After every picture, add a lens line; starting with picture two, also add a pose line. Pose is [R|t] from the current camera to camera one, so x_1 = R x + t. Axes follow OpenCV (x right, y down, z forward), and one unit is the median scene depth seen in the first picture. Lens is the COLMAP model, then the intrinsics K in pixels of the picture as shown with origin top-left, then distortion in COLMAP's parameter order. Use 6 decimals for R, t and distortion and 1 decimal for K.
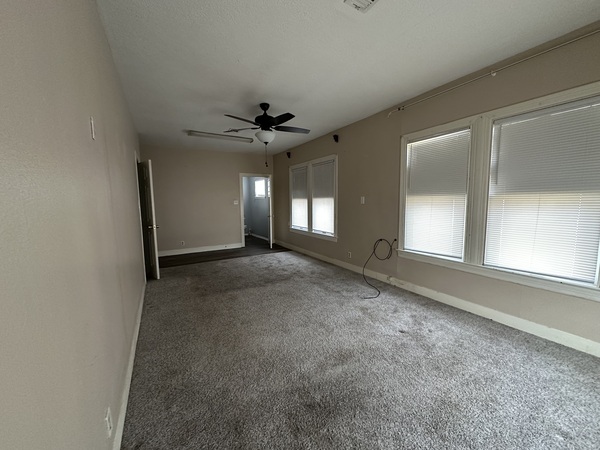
lens RADIAL K [[238.1, 0, 300.6], [0, 238.1, 225.6], [0, 0, 1]] dist [-0.000659, -0.000231]
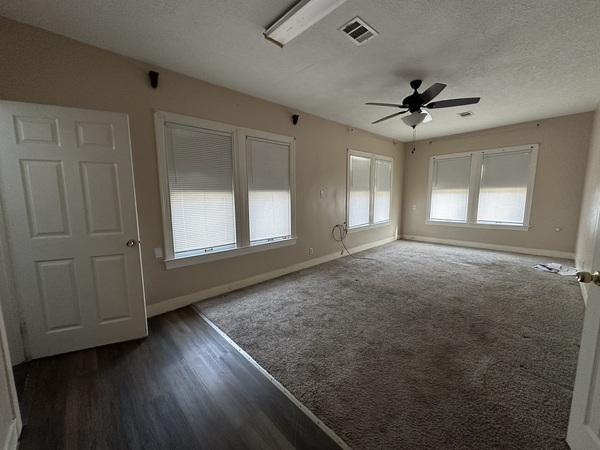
lens RADIAL K [[238.1, 0, 300.6], [0, 238.1, 225.6], [0, 0, 1]] dist [-0.000659, -0.000231]
pose [[-0.218289, -0.109963, 0.969669, -0.875453], [0.120837, 0.982939, 0.138670, -0.144765], [-0.968374, 0.147442, -0.201277, 1.508925]]
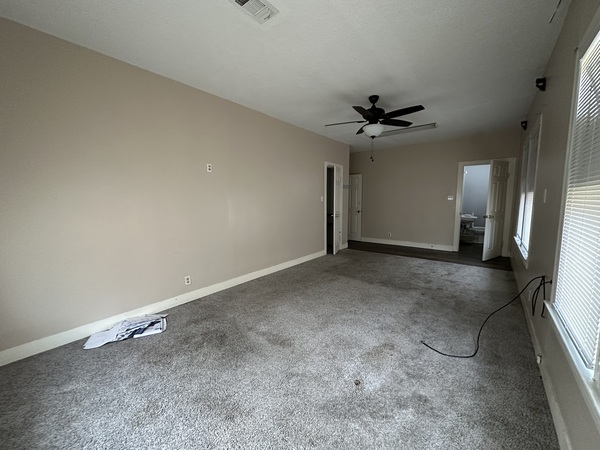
lens RADIAL K [[238.1, 0, 300.6], [0, 238.1, 225.6], [0, 0, 1]] dist [-0.000659, -0.000231]
pose [[0.350596, 0.116673, -0.929231, 0.637554], [-0.094873, 0.991530, 0.088700, -0.043881], [0.931709, 0.057061, 0.358695, 0.366263]]
